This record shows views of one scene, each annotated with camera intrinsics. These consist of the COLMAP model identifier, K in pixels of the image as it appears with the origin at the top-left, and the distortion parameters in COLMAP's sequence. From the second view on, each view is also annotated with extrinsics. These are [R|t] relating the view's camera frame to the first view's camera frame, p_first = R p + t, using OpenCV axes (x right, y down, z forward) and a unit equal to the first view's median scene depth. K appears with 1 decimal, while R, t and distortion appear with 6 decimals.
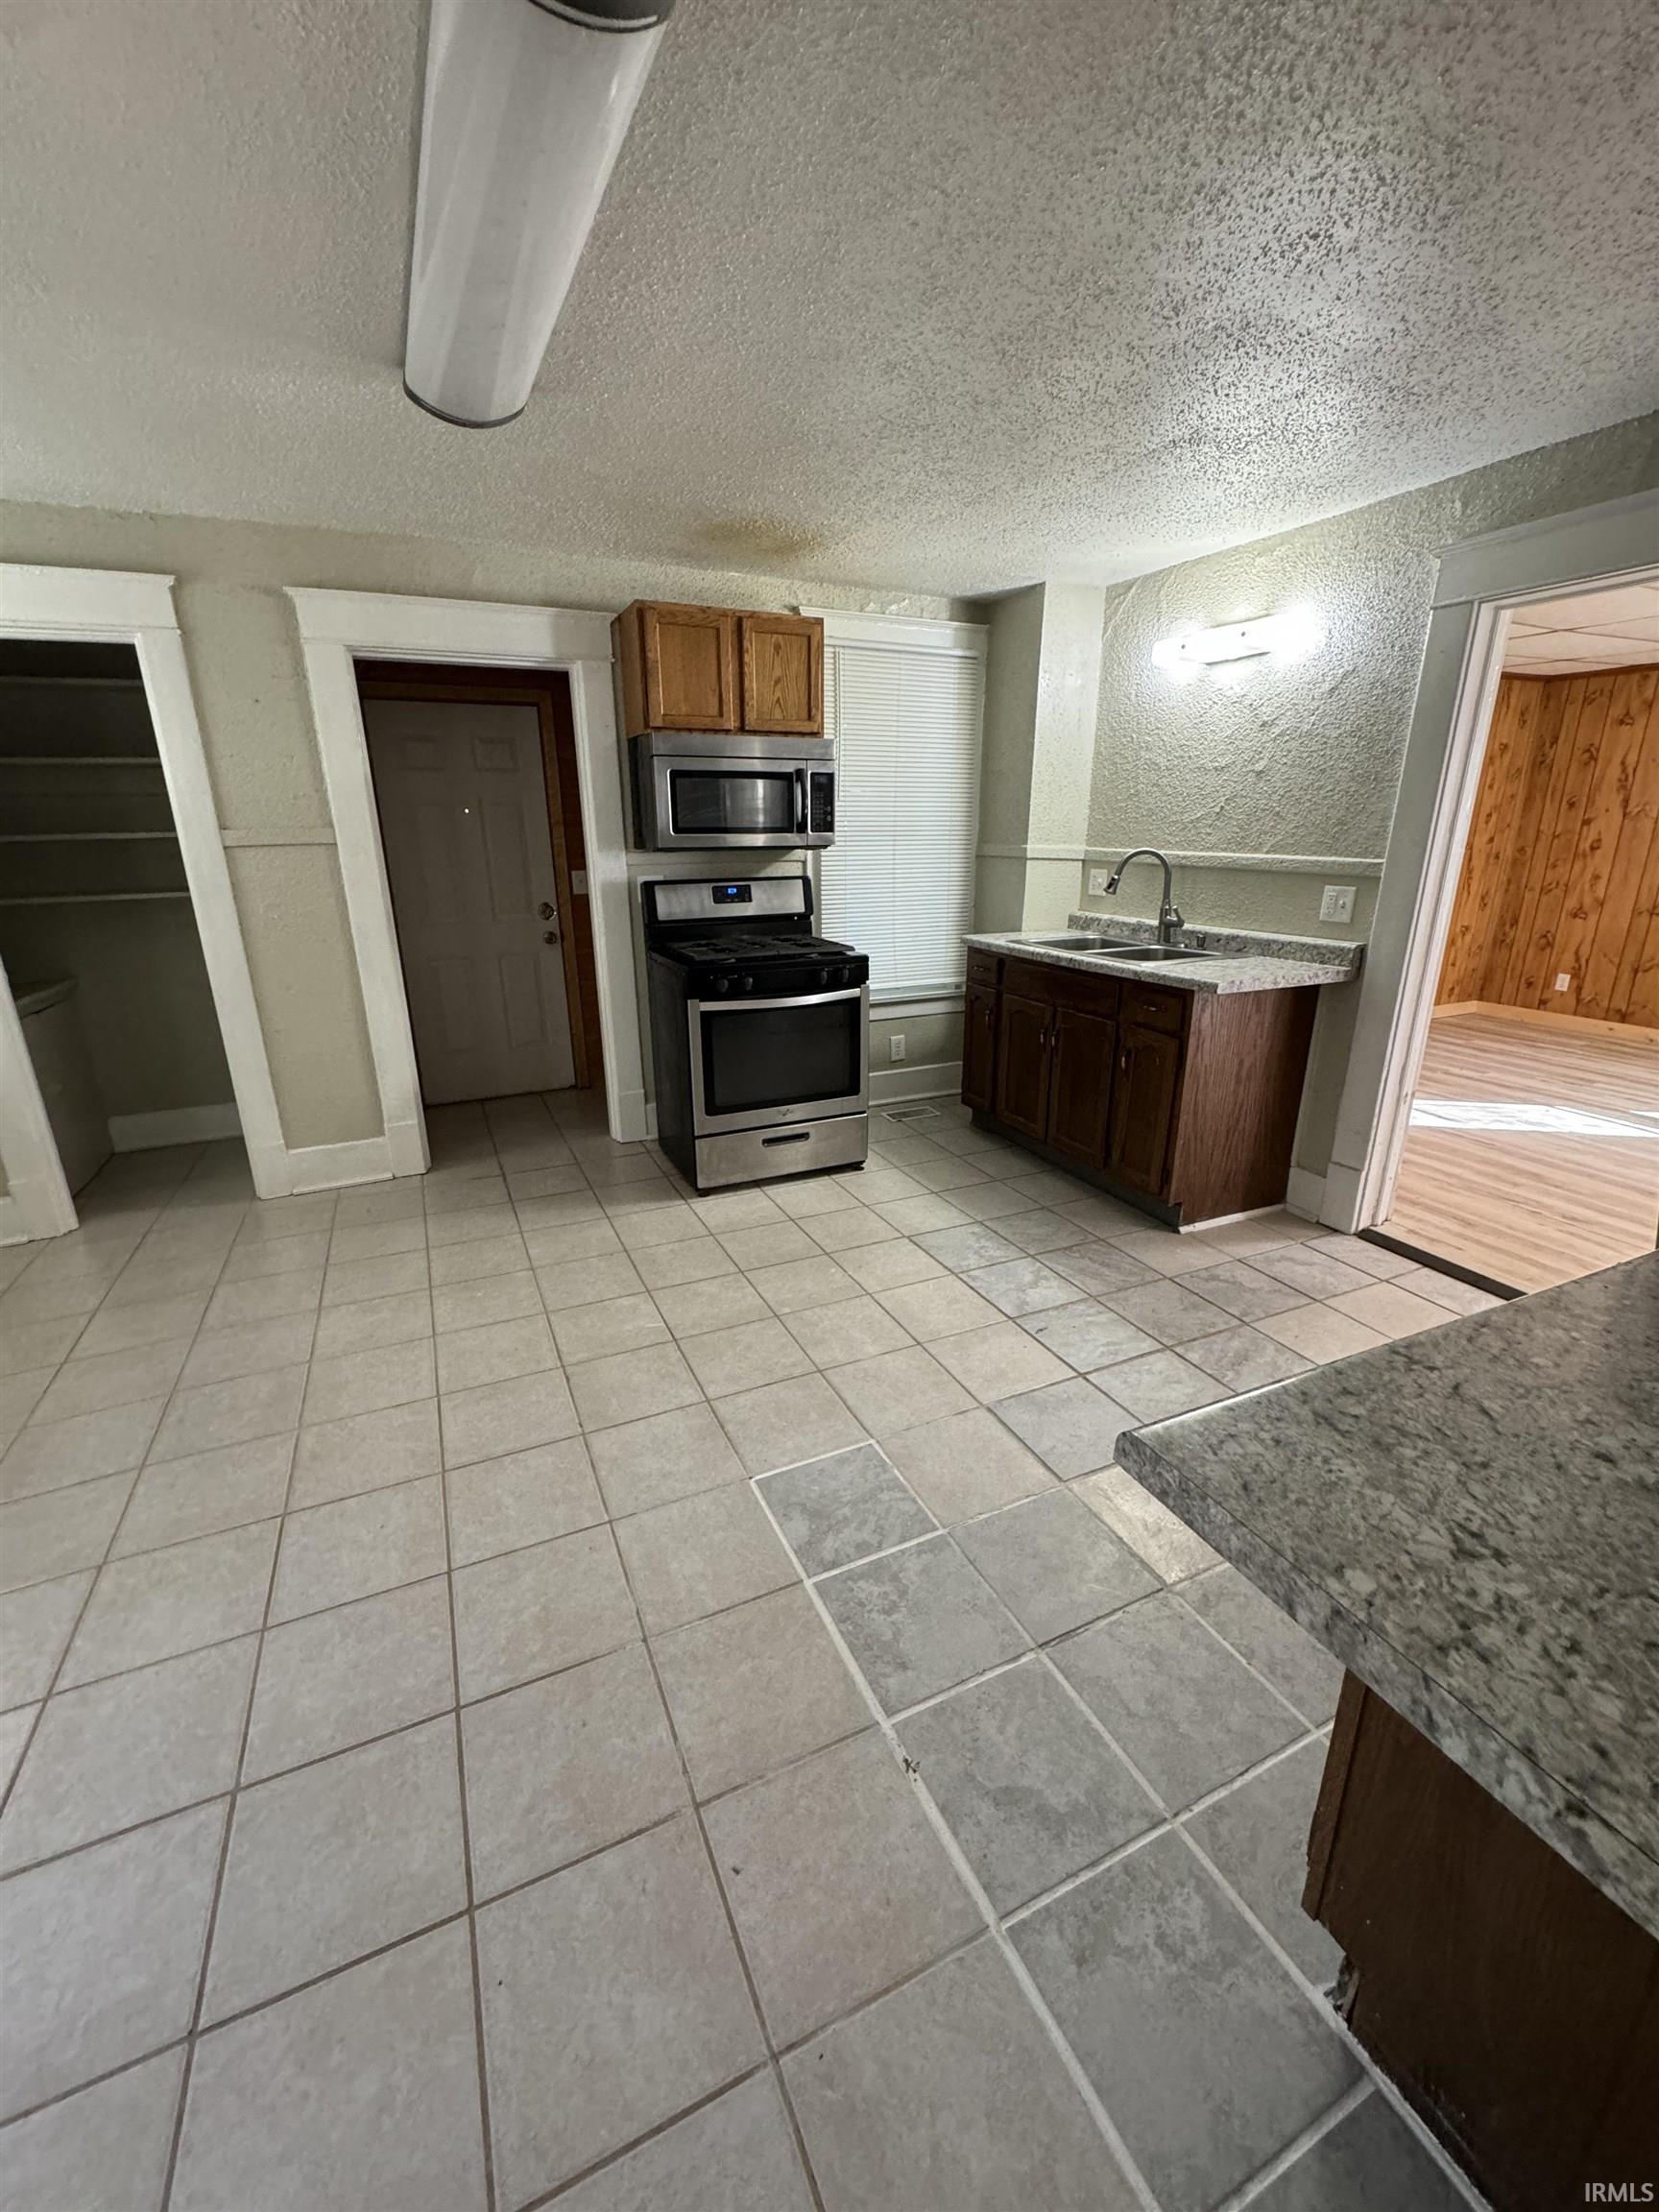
lens RADIAL K [[880.1, 0, 824.4], [0, 880.1, 1099.5], [0, 0, 1]] dist [0.000172, 0.000378]
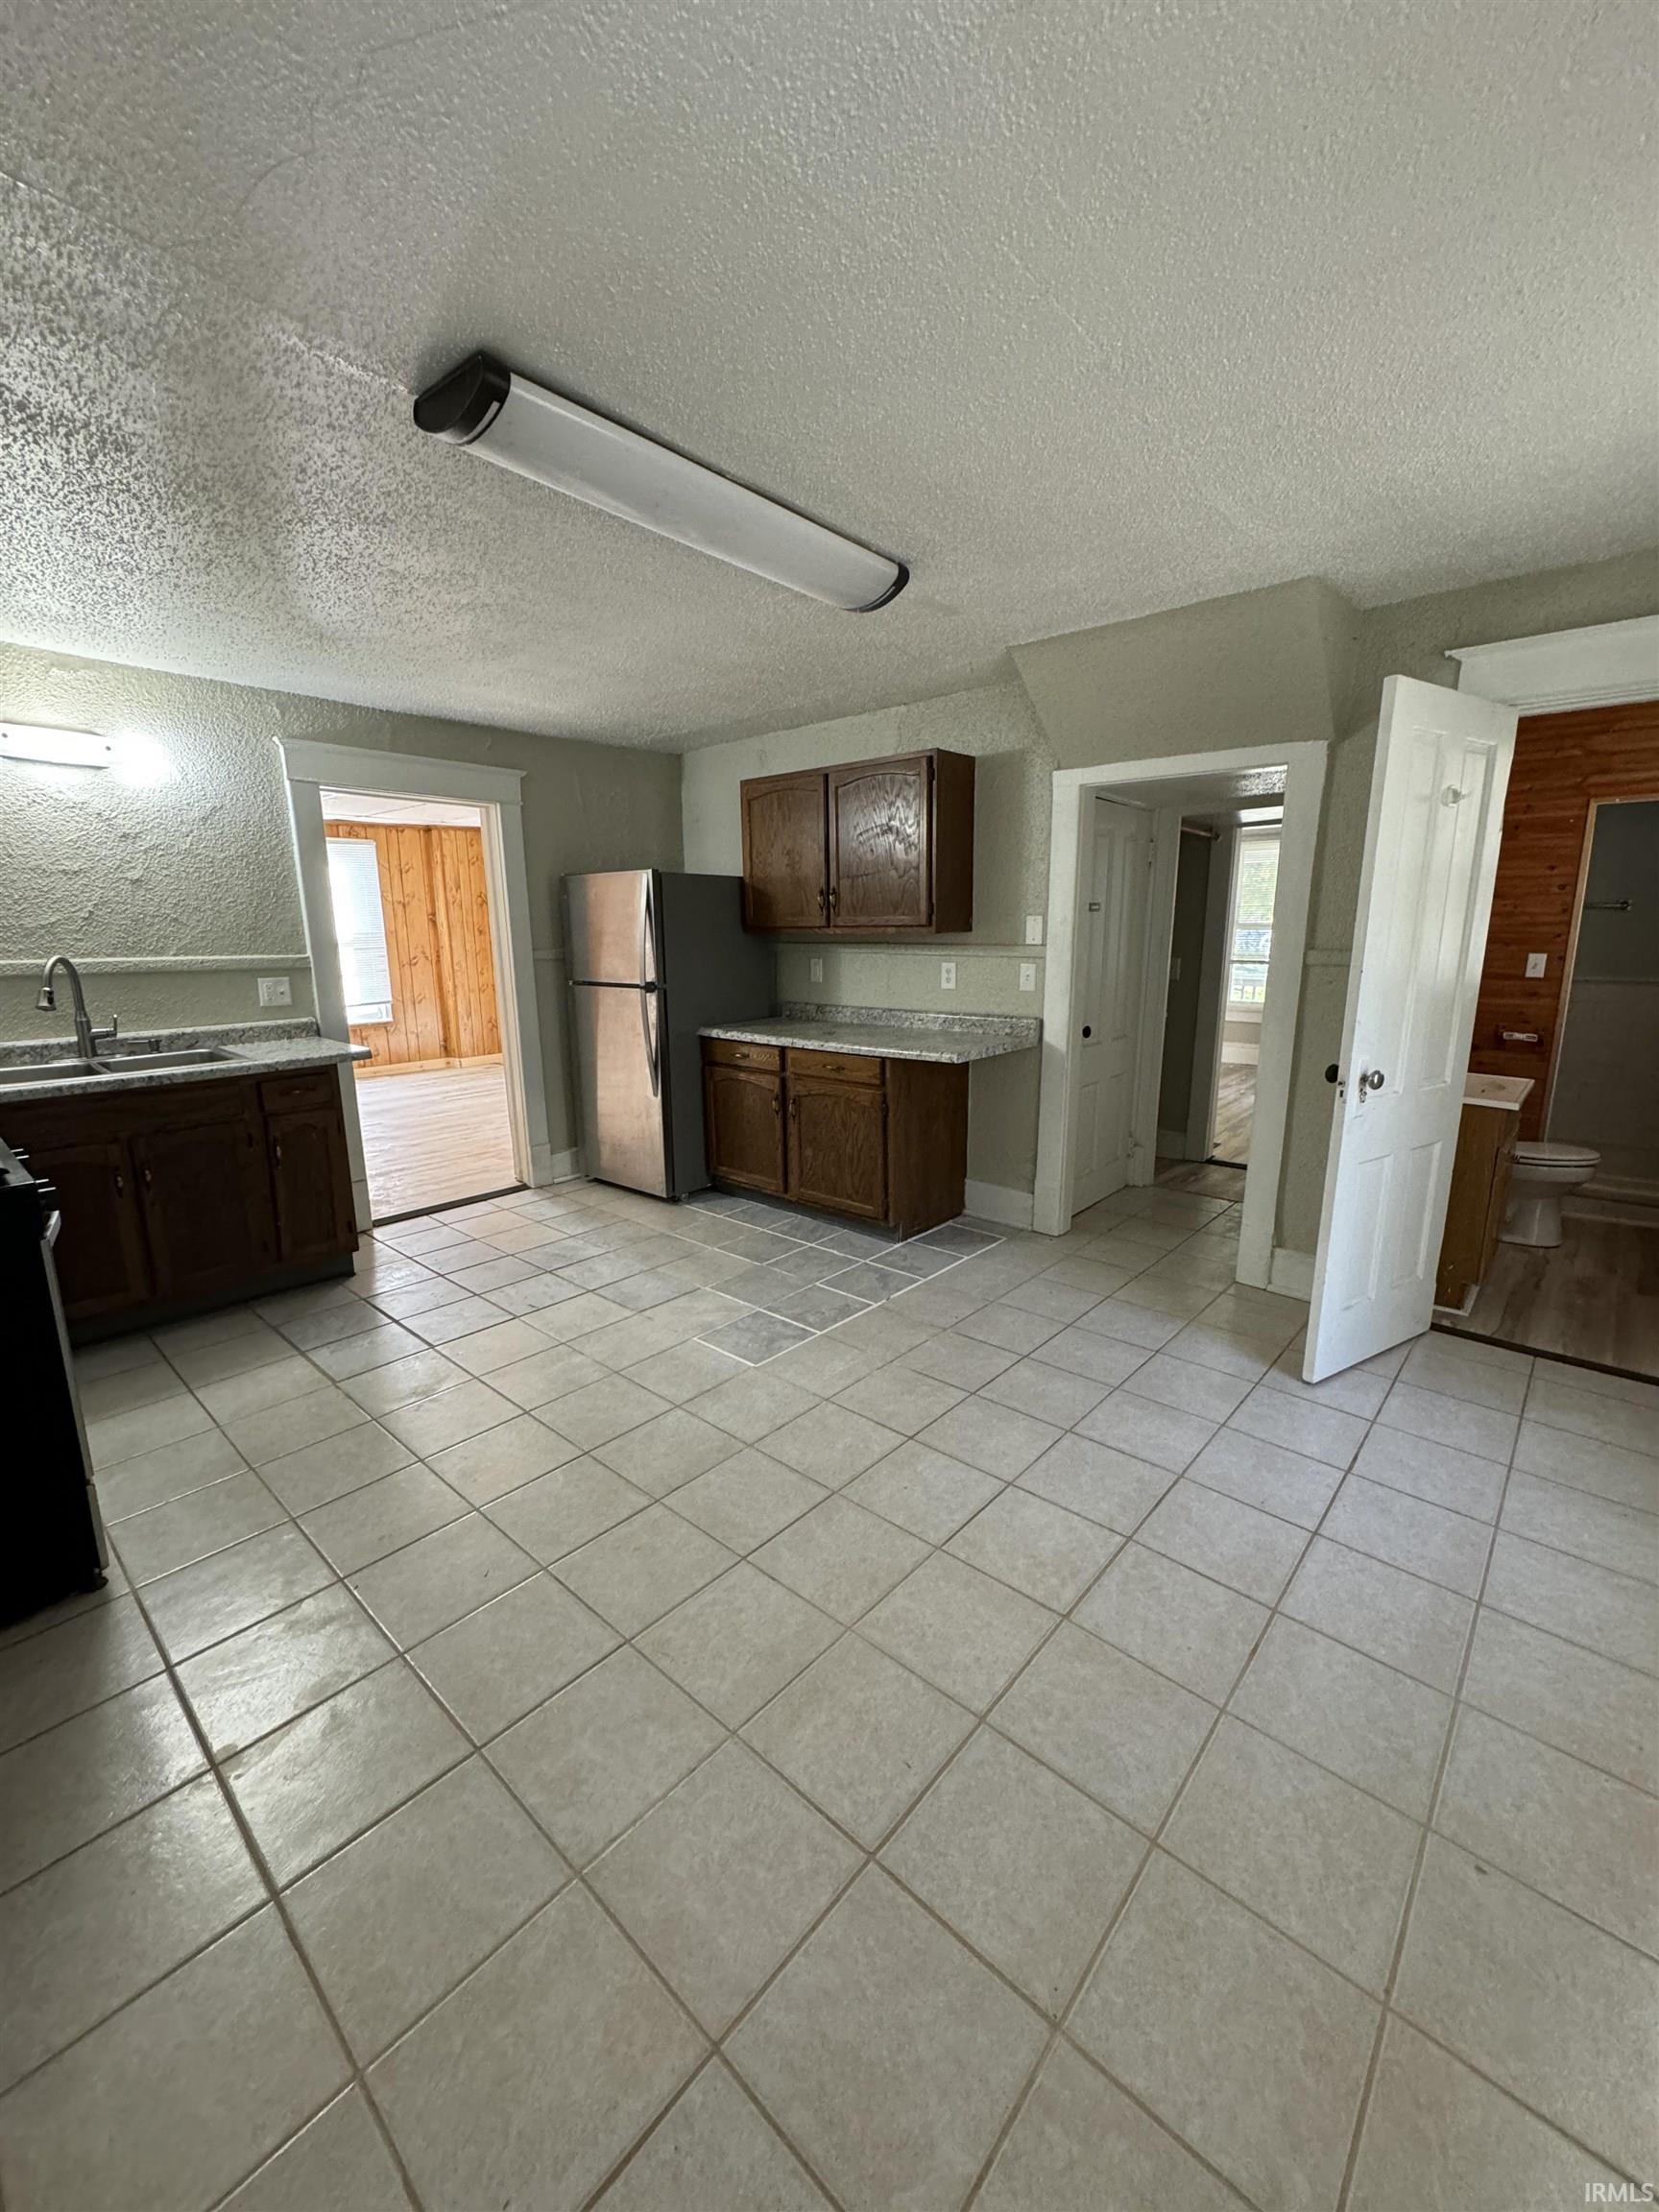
lens RADIAL K [[871.0, 0, 829.5], [0, 871.0, 1106.0], [0, 0, 1]] dist [-0.000288, 0.000017]
pose [[-0.391179, -0.180680, 0.902404, -0.890506], [0.280514, 0.910473, 0.303894, -0.237480], [-0.876522, 0.372014, -0.305475, 0.776248]]
